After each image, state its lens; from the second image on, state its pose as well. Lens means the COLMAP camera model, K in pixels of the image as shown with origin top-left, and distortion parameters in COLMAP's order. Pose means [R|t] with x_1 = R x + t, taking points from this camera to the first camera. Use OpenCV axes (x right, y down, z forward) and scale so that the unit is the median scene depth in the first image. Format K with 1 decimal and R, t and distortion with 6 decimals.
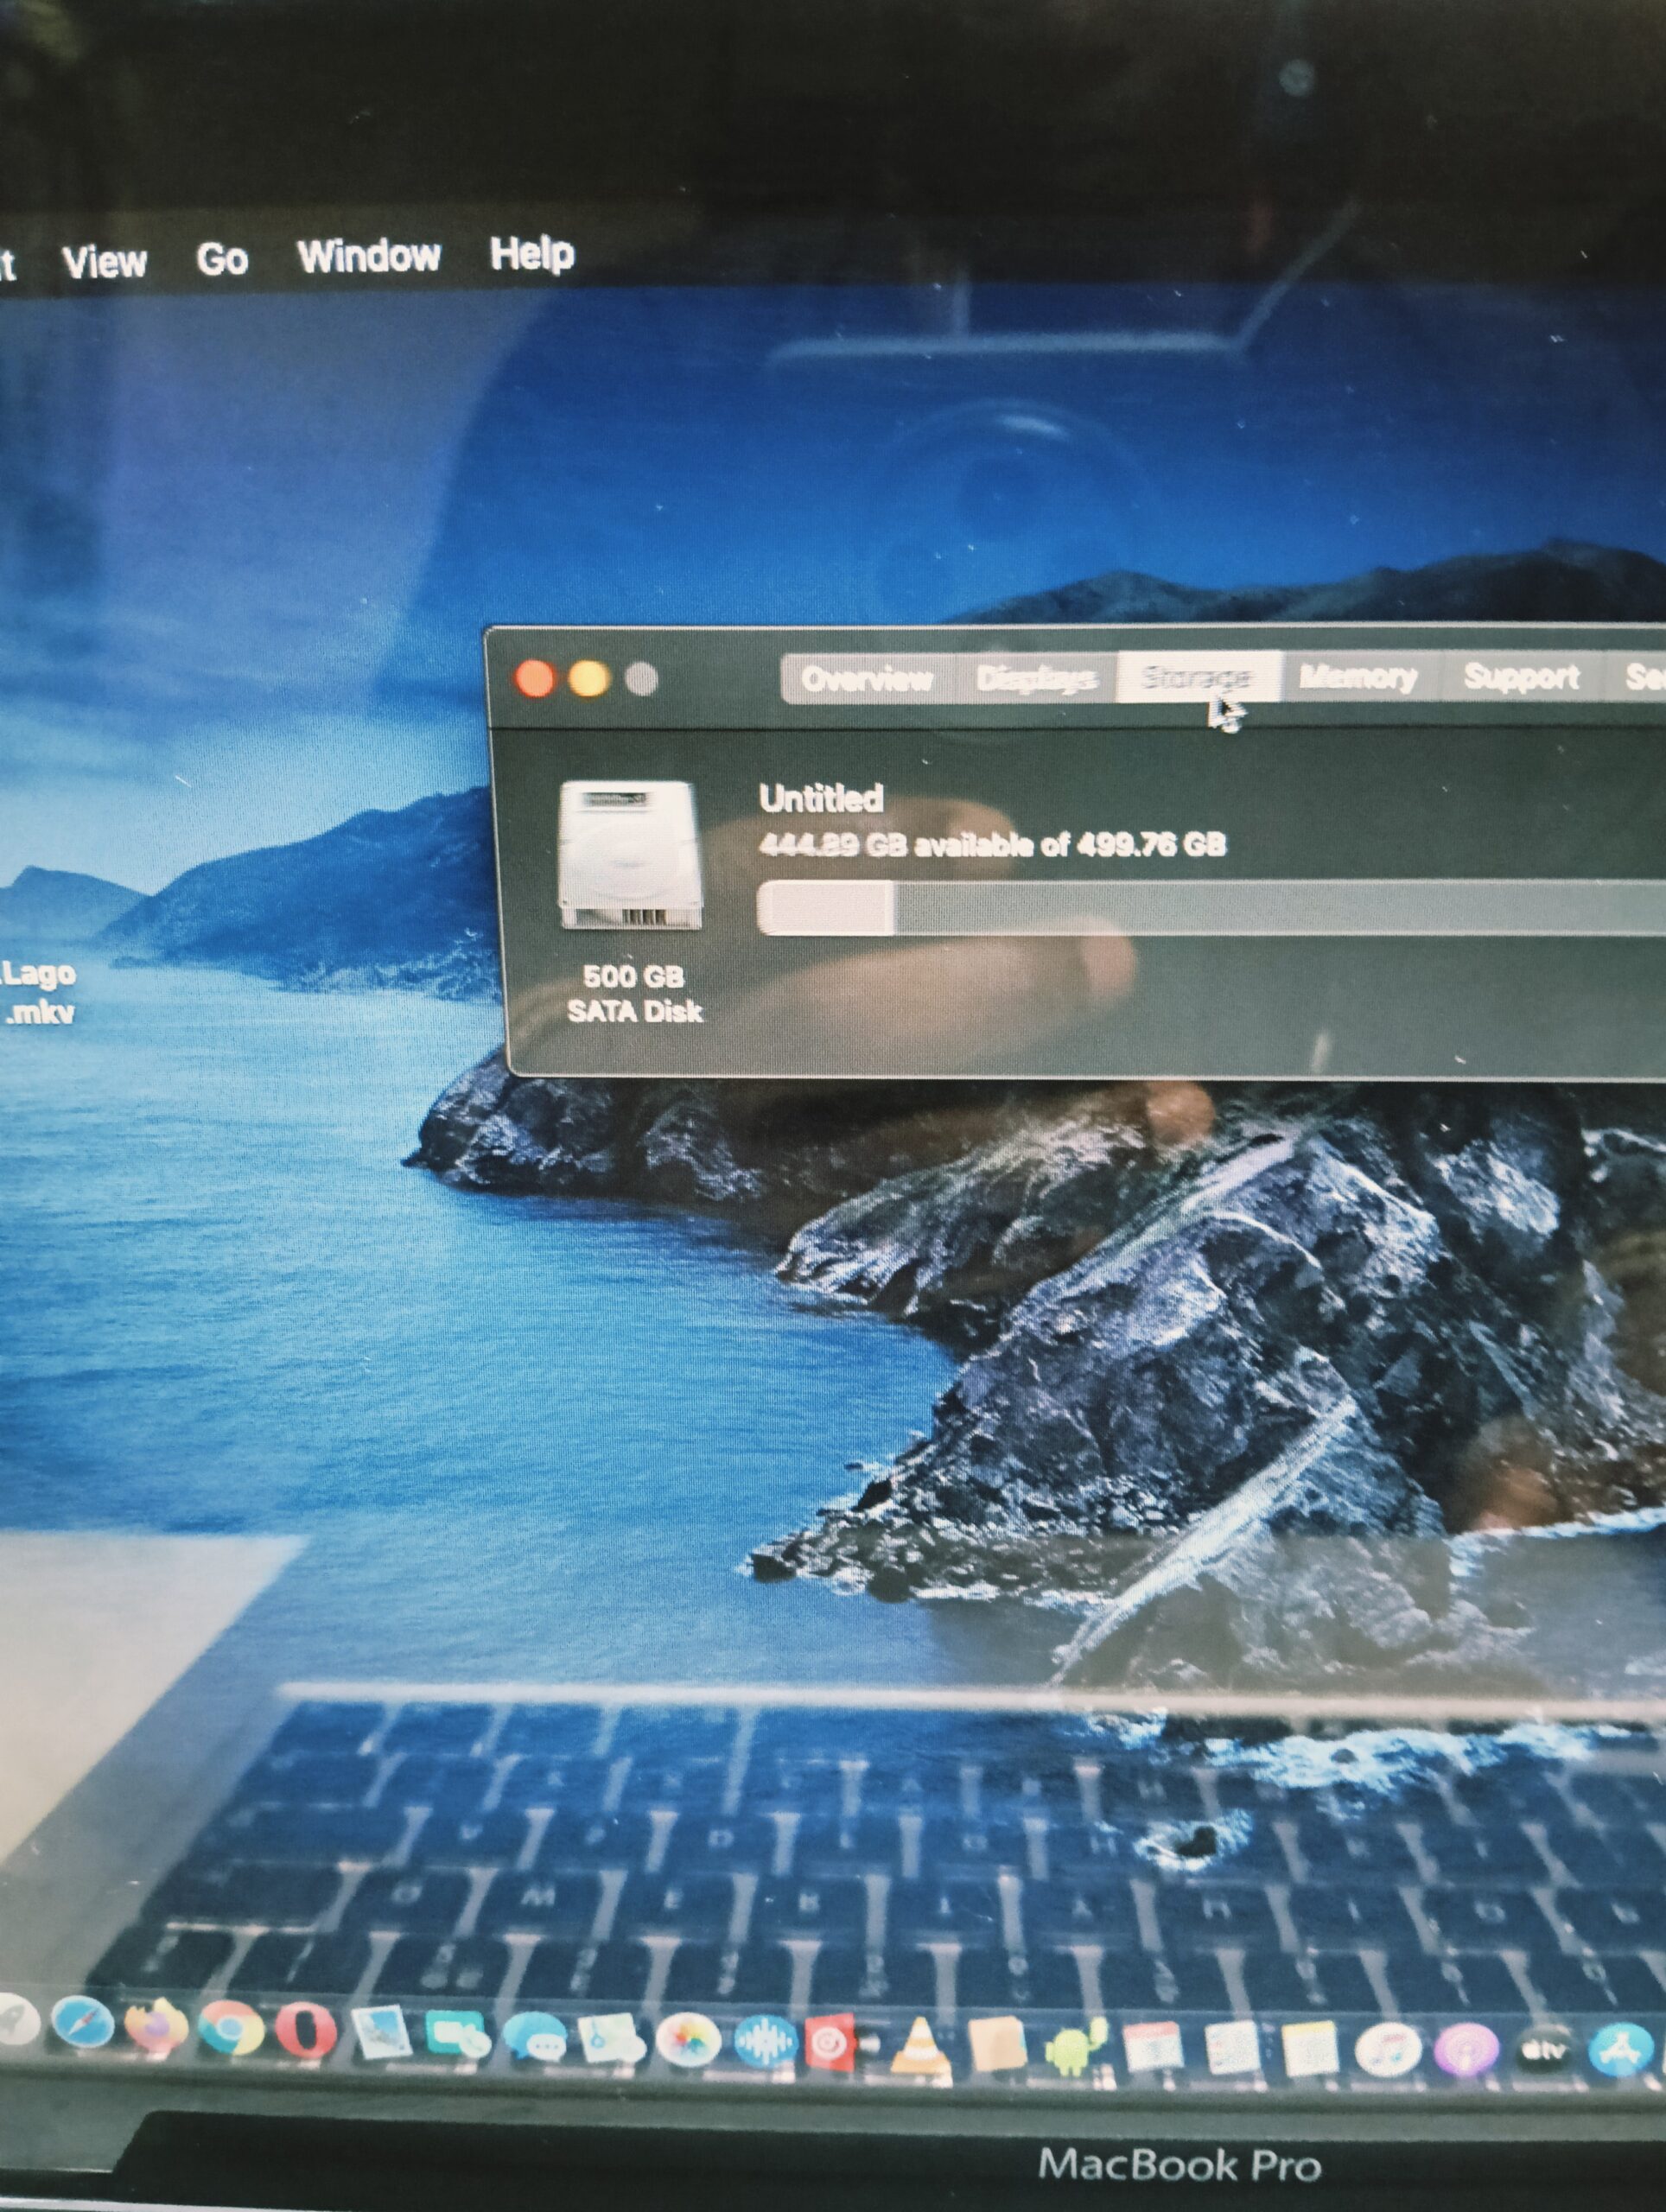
lens RADIAL K [[1883.6, 0, 832.9], [0, 1883.6, 1109.8], [0, 0, 1]] dist [0.061738, -0.166391]
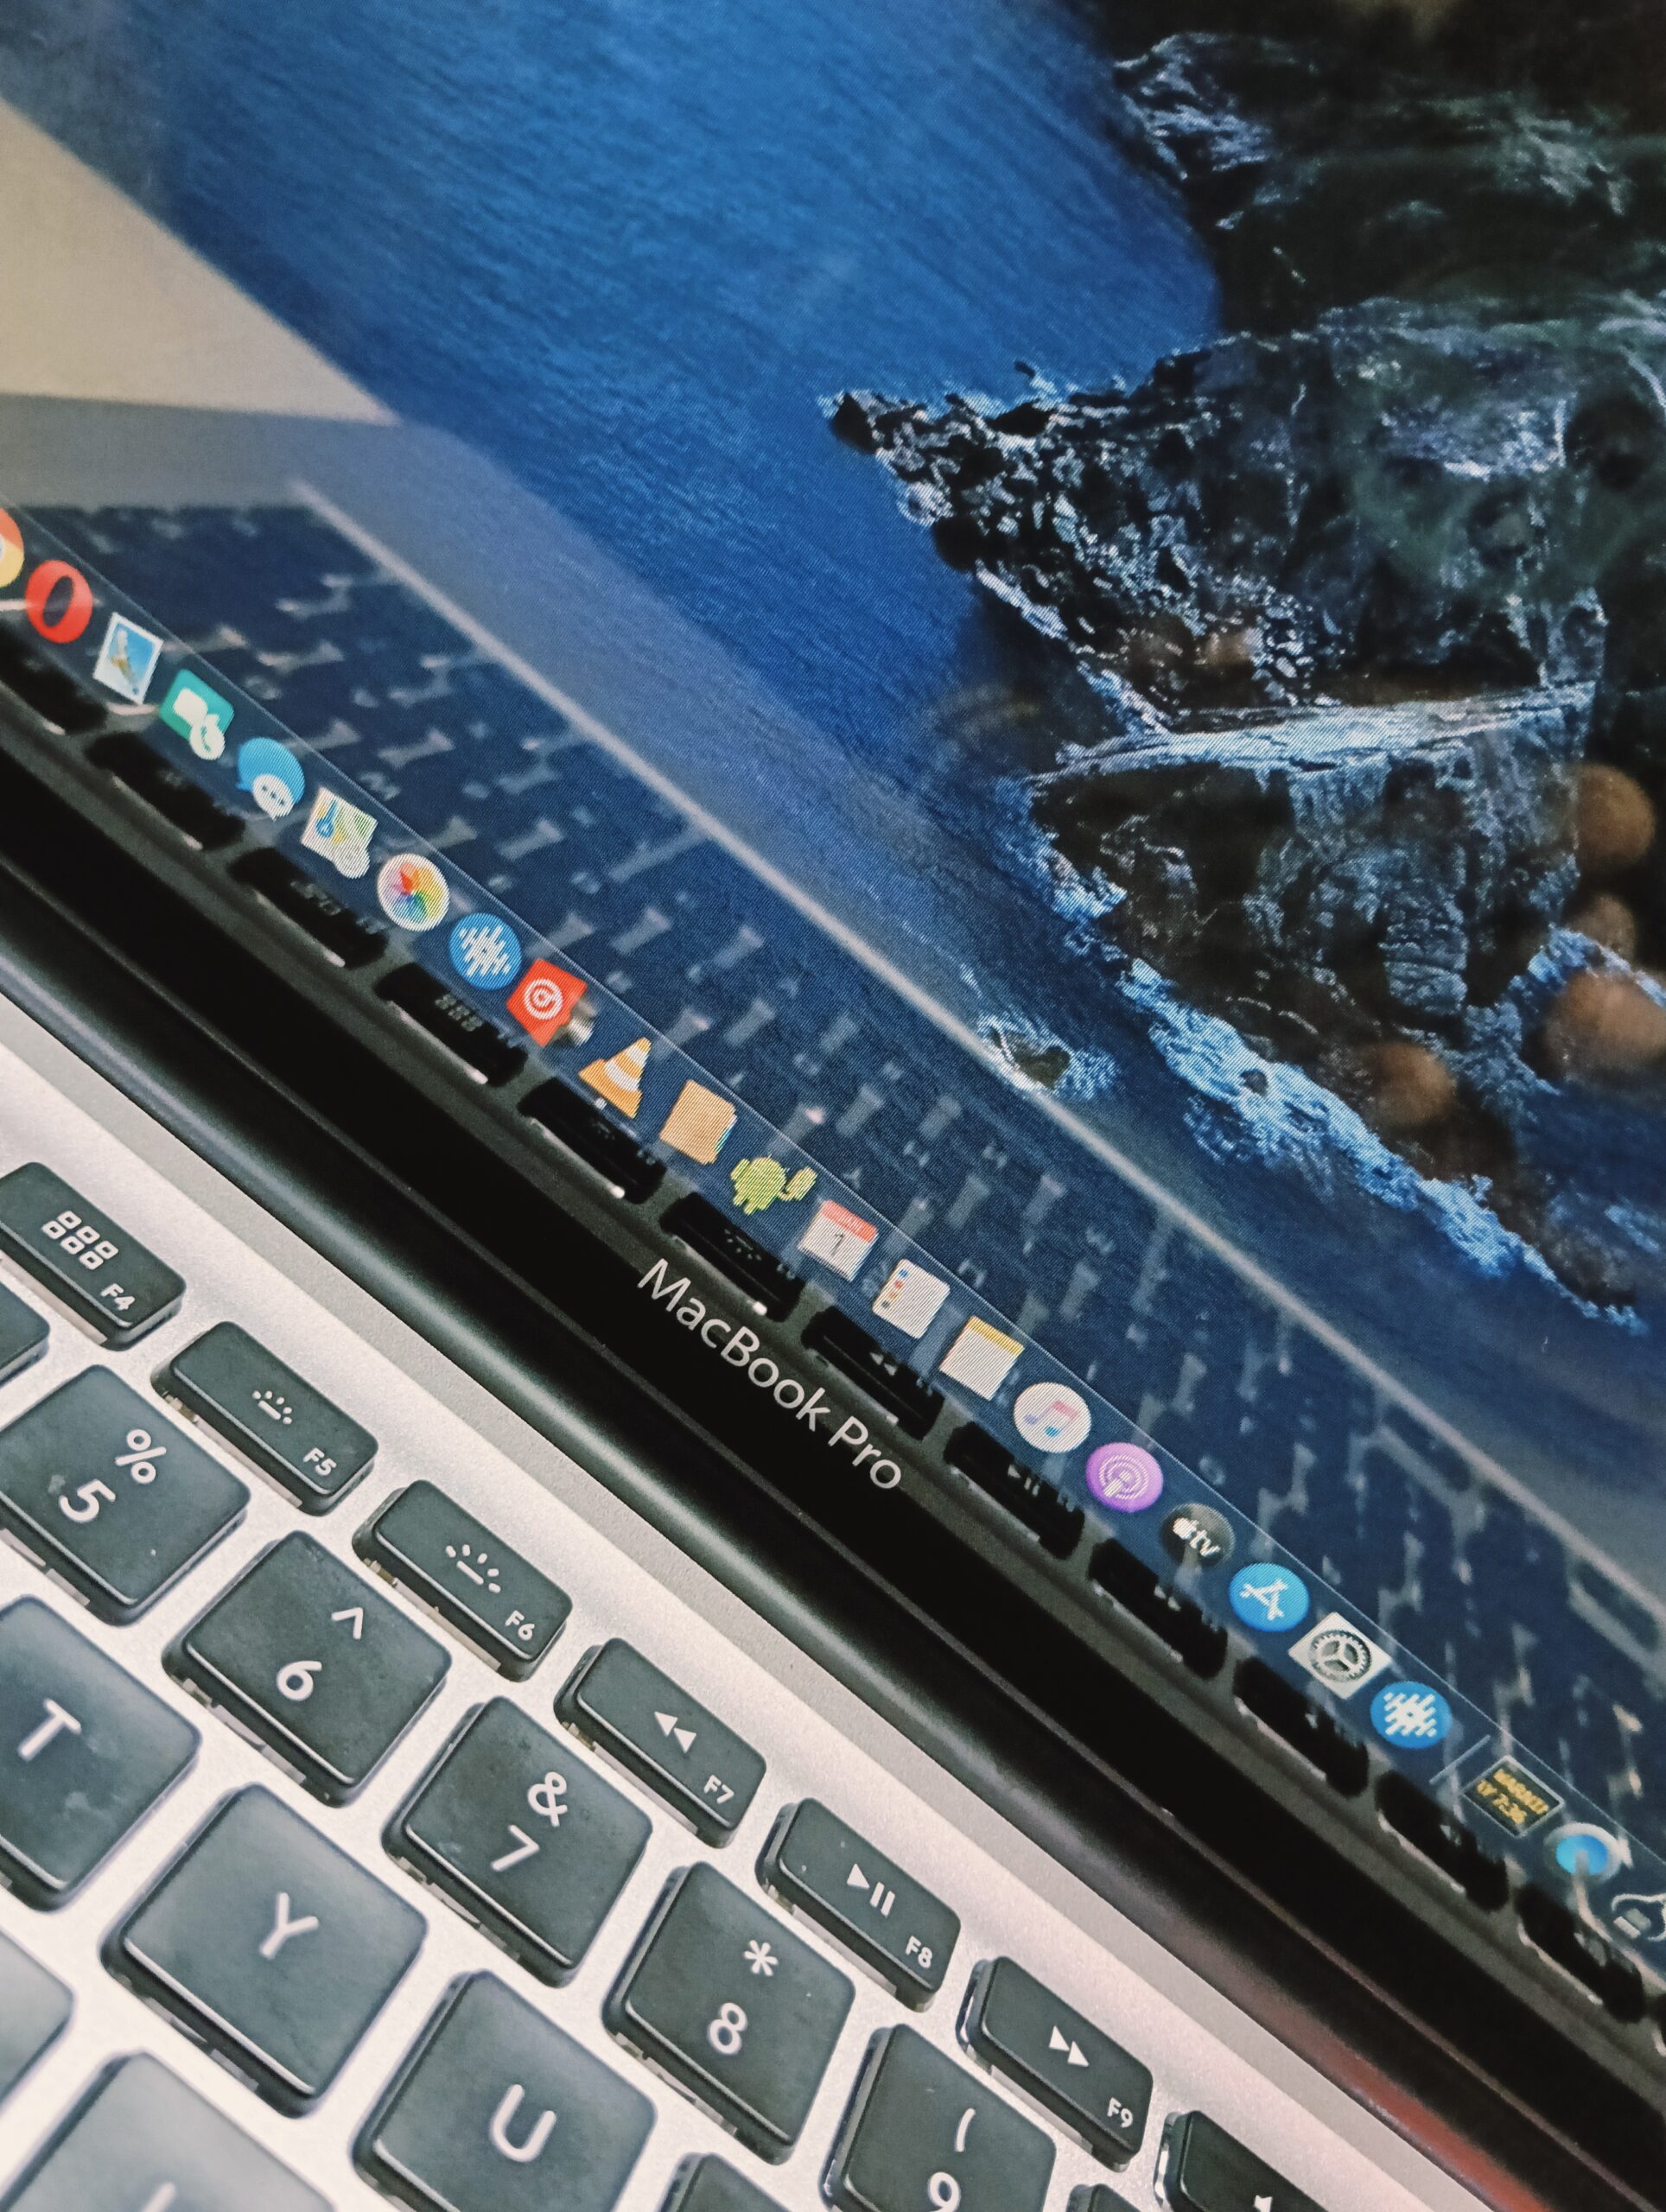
lens RADIAL K [[1883.6, 0, 852.3], [0, 1883.6, 1106.5], [0, 0, 1]] dist [0.061738, -0.166391]
pose [[0.776168, 0.630143, 0.021980, 0.128258], [-0.624848, 0.764043, 0.160634, 0.338152], [0.084429, -0.138413, 0.986769, 0.191605]]
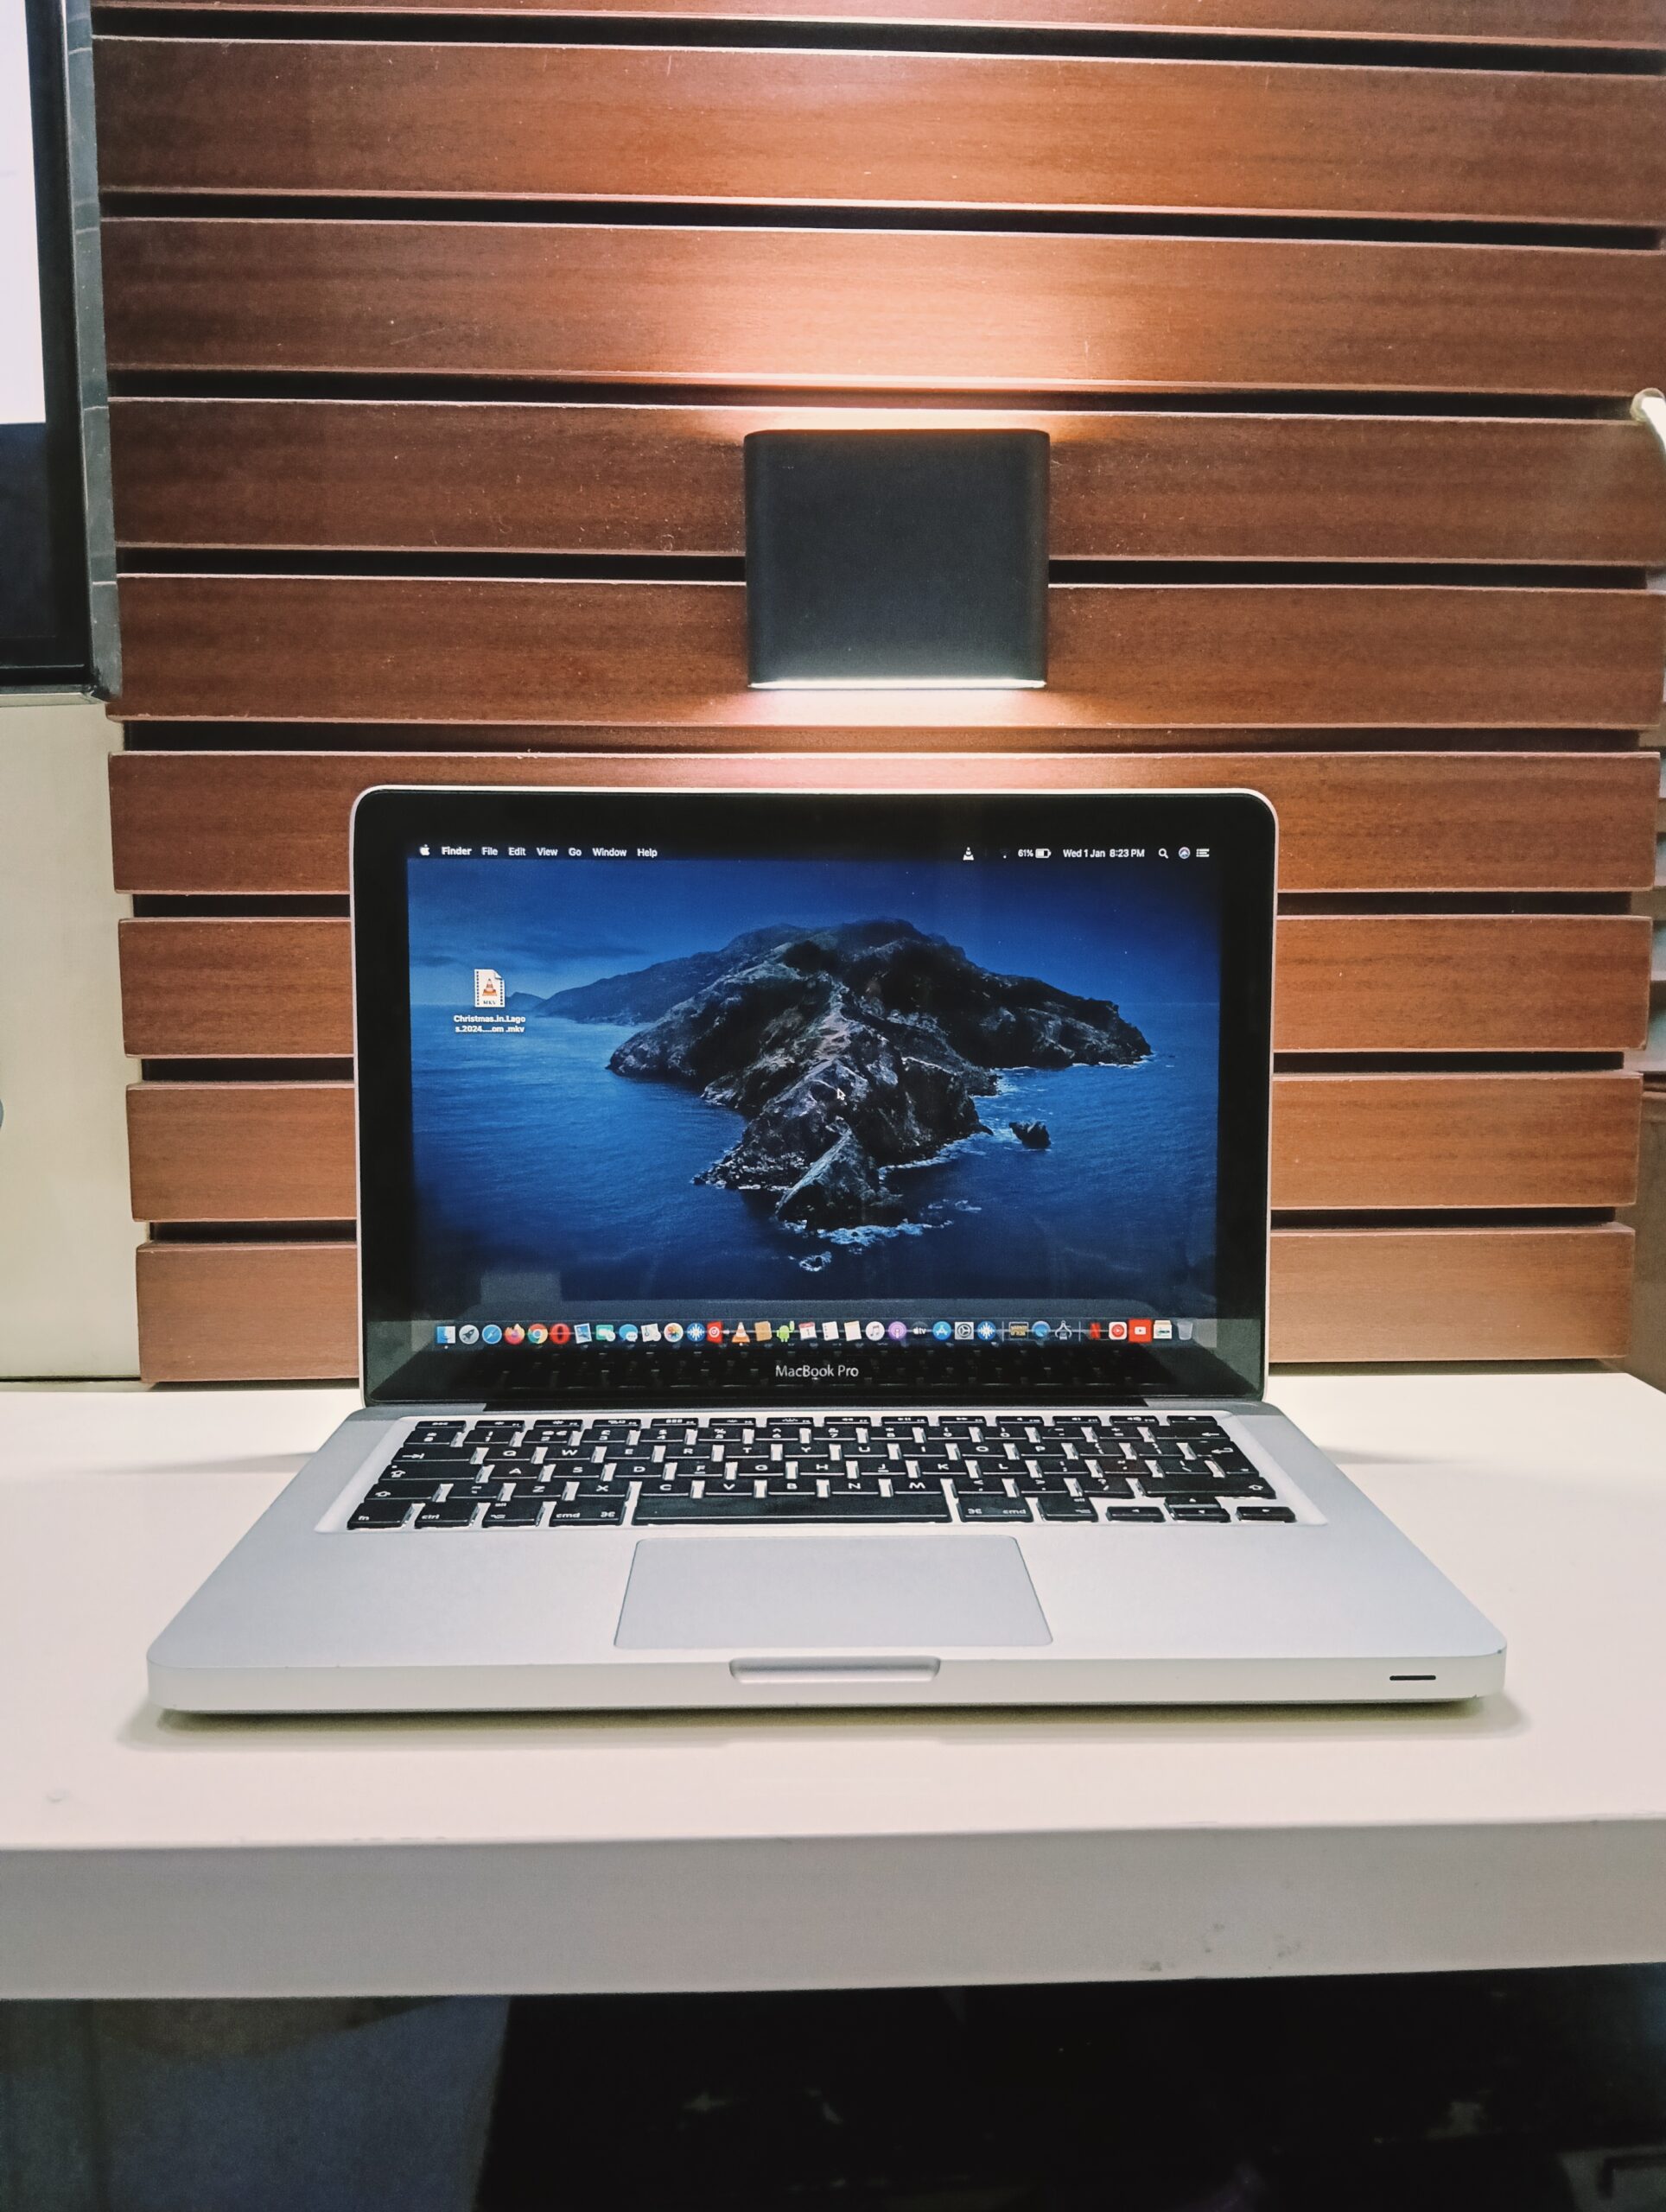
lens RADIAL K [[1883.6, 0, 818.3], [0, 1883.6, 1111.1], [0, 0, 1]] dist [0.061738, -0.166391]
pose [[0.998795, -0.000101, 0.049068, 0.019587], [0.009304, 0.982245, -0.187371, 0.816980], [-0.048178, 0.187601, 0.981063, -2.716974]]
